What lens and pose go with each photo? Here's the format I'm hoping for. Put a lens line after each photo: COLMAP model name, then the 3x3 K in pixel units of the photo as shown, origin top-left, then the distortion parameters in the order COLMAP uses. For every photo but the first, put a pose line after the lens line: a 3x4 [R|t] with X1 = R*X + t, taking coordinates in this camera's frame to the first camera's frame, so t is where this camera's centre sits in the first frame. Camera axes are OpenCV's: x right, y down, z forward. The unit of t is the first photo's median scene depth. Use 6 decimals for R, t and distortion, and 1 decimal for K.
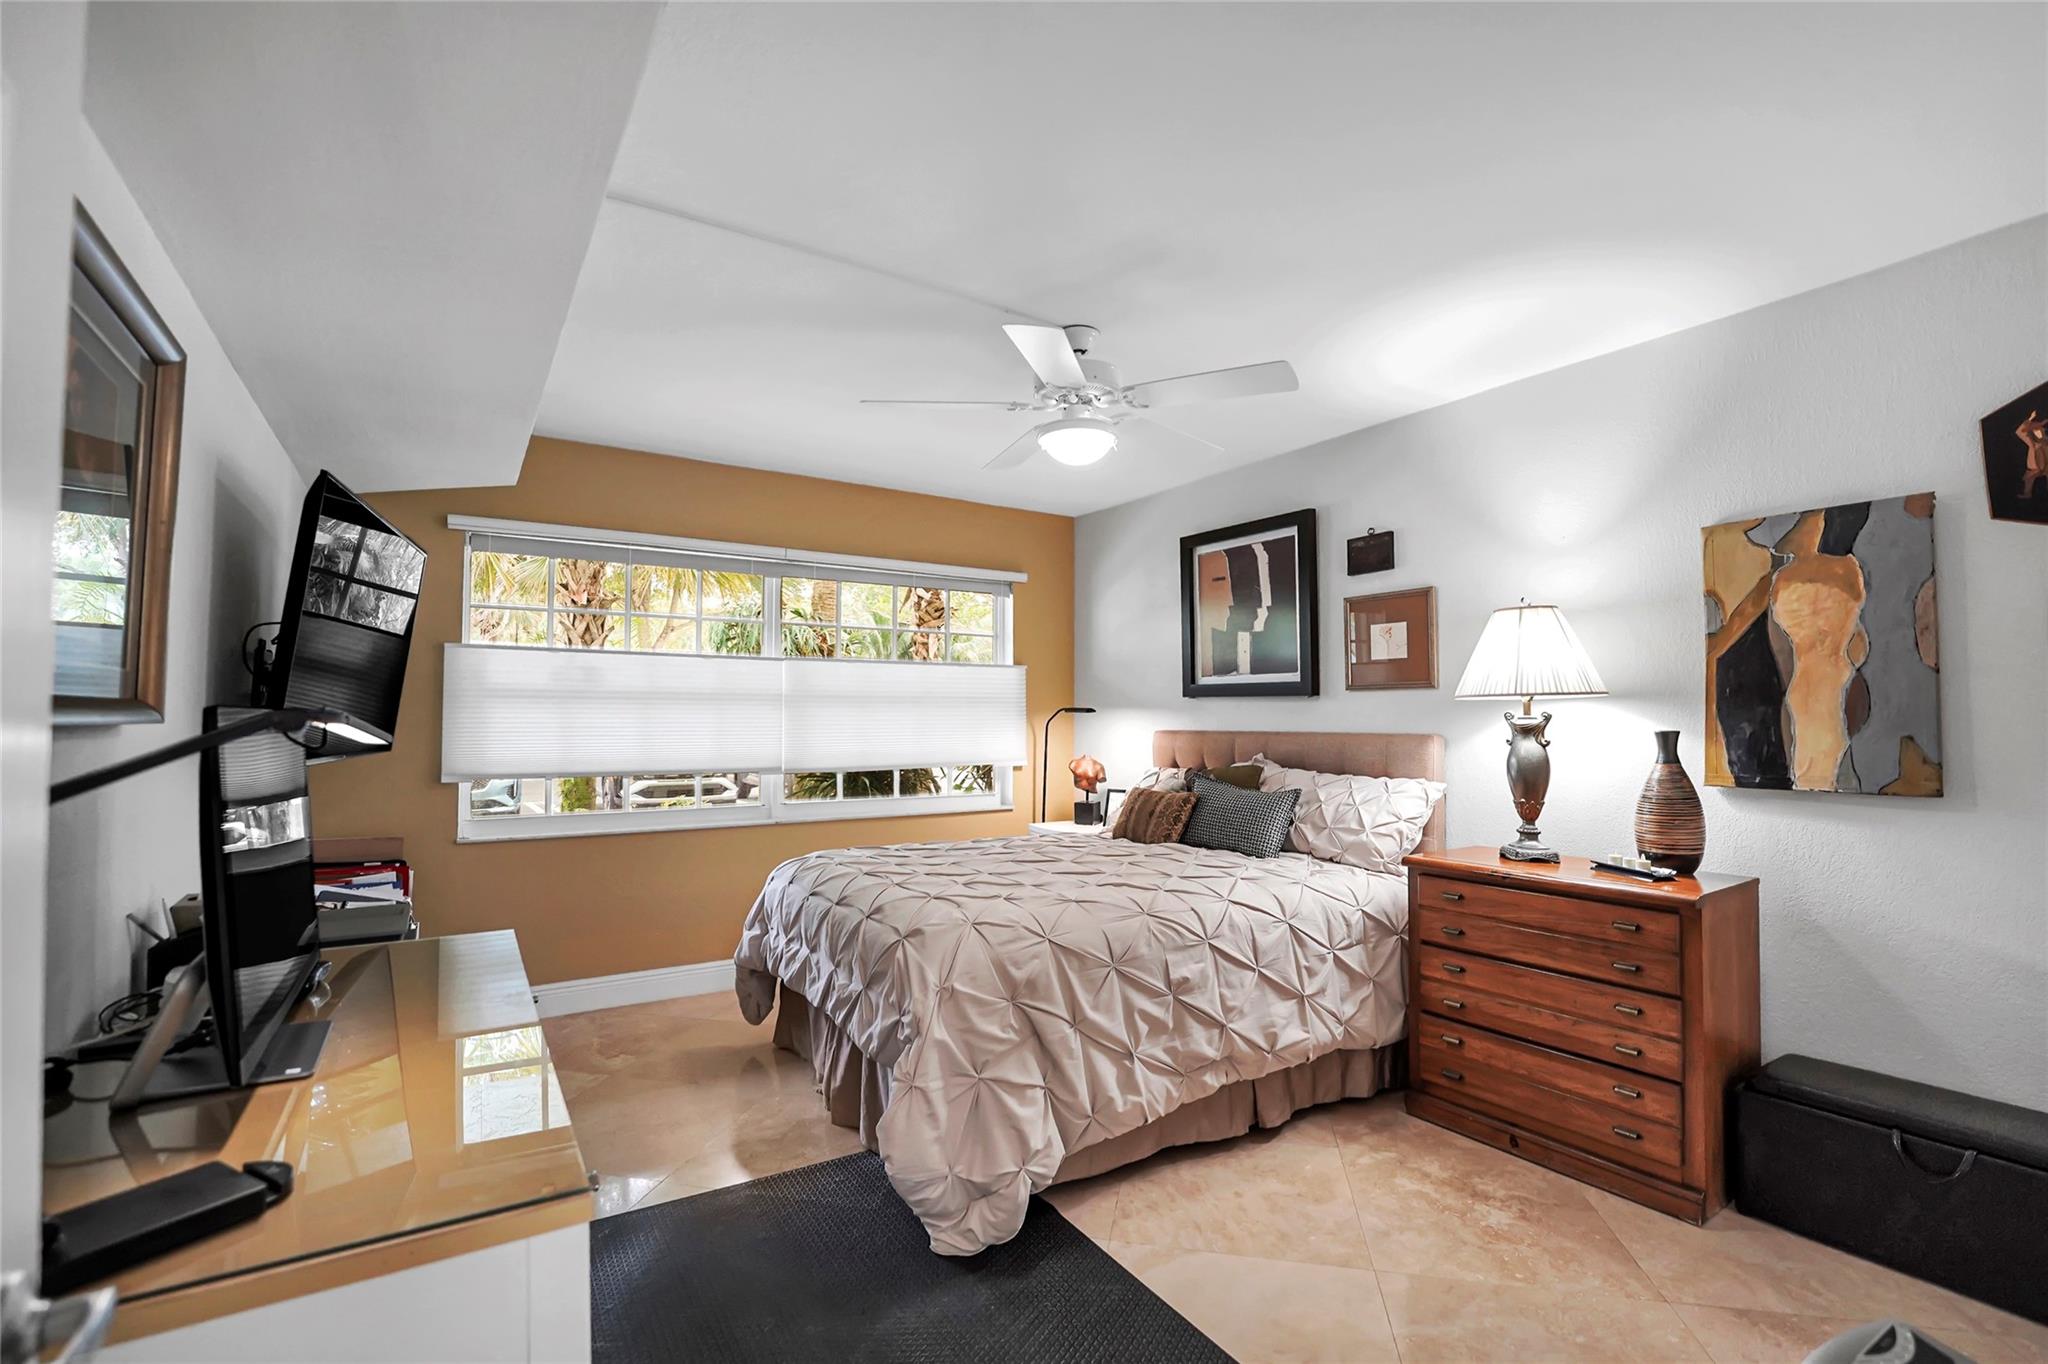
lens RADIAL K [[873.2, 0, 1019.5], [0, 873.2, 687.5], [0, 0, 1]] dist [-0.013504, 0.000682]
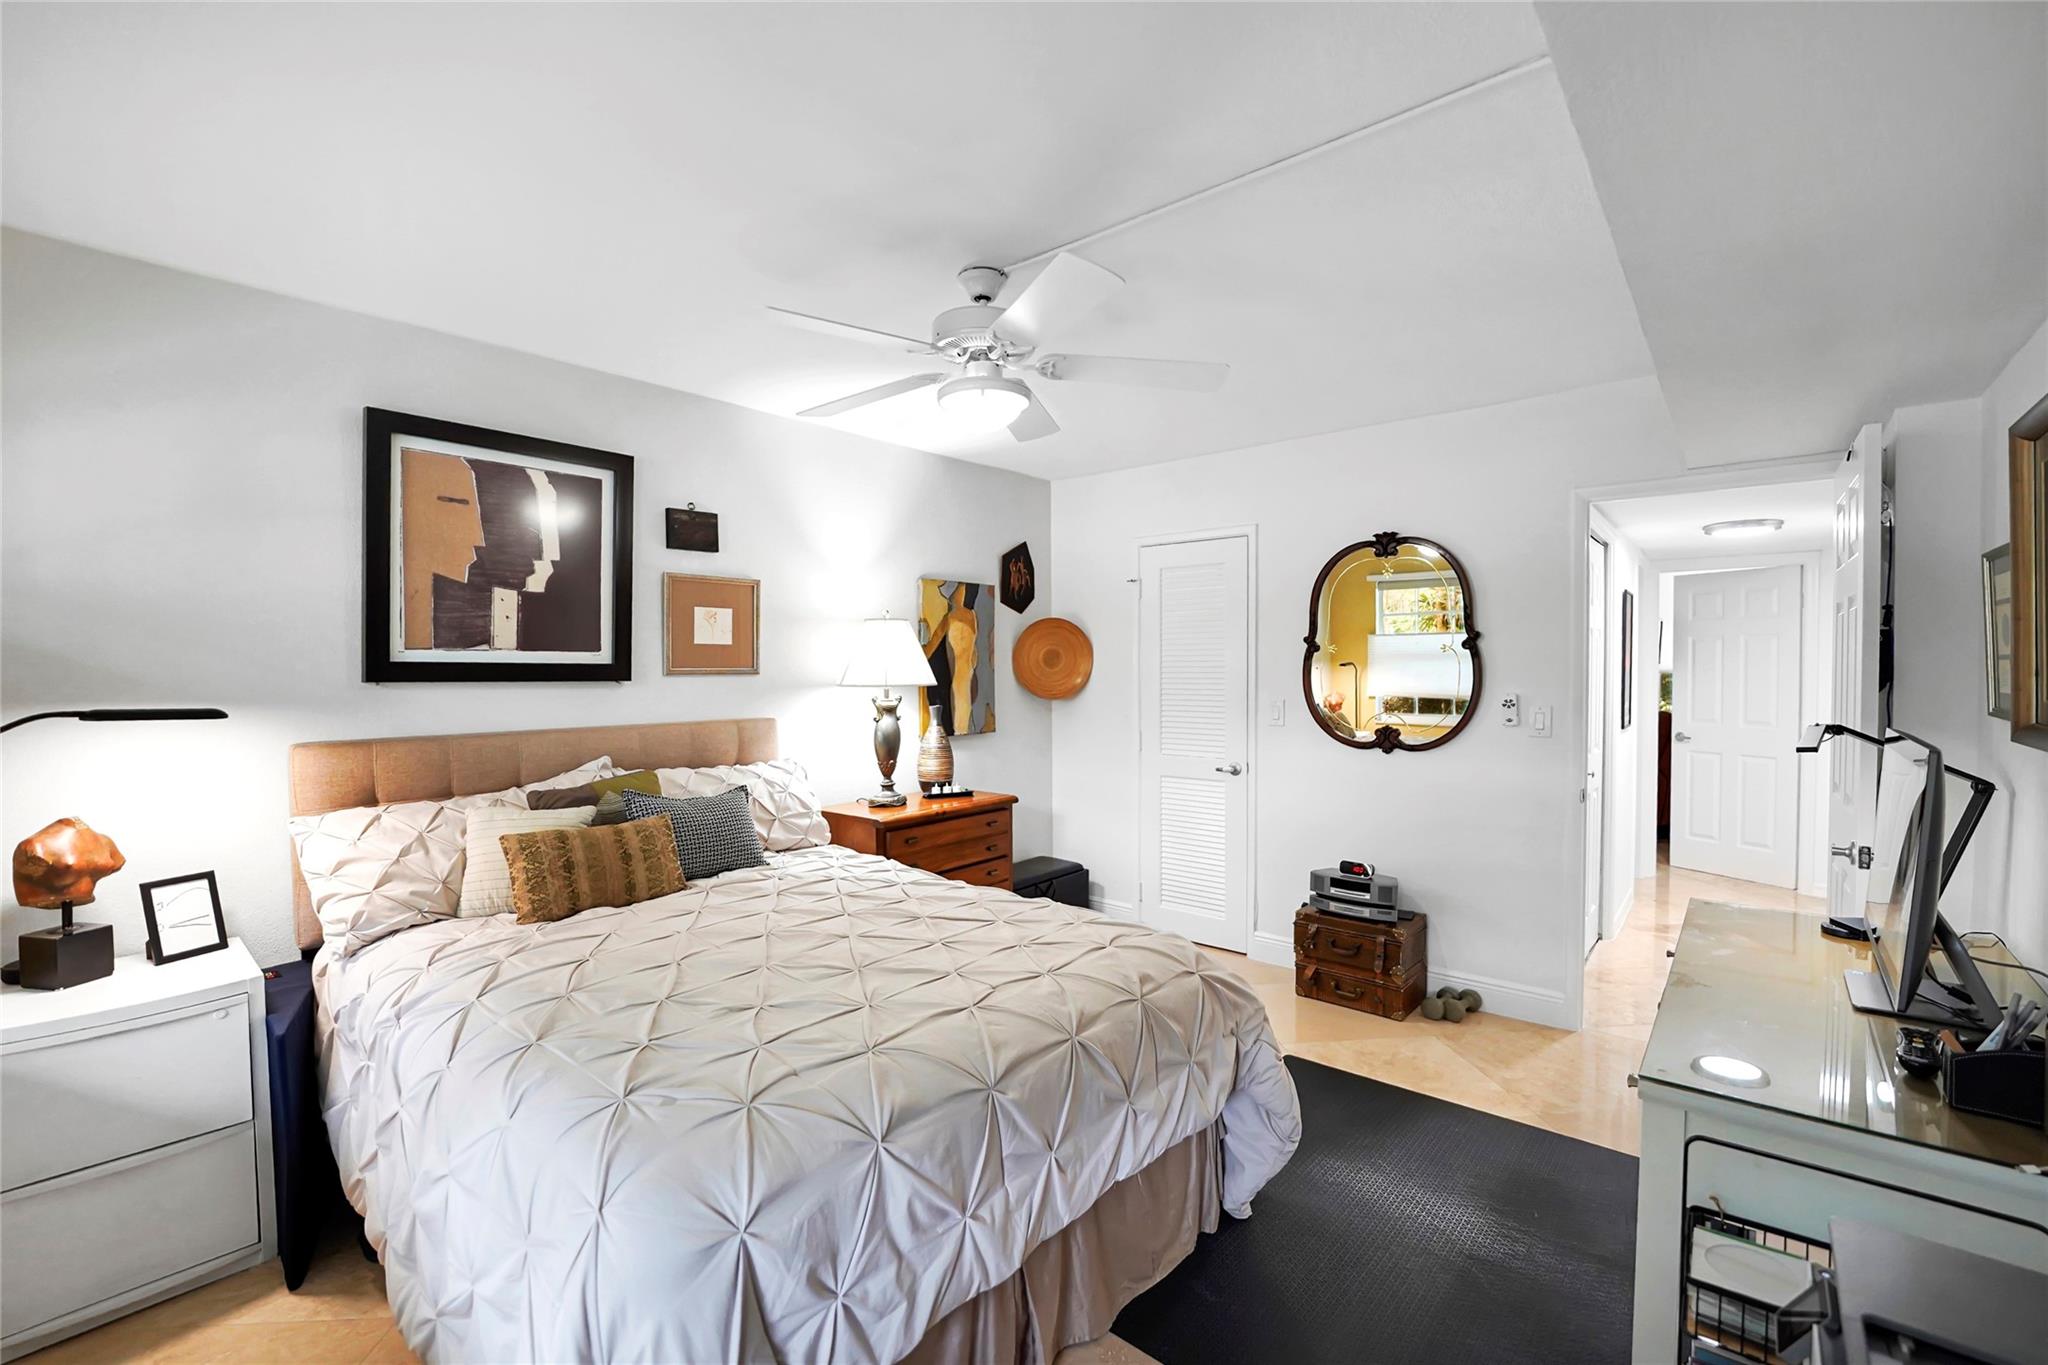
lens RADIAL K [[873.2, 0, 963.8], [0, 873.2, 678.3], [0, 0, 1]] dist [-0.013504, 0.000682]
pose [[-0.231821, -0.017399, 0.972603, -0.615312], [-0.033288, 0.999396, 0.009945, -0.013666], [-0.972189, -0.030070, -0.232261, 0.975404]]
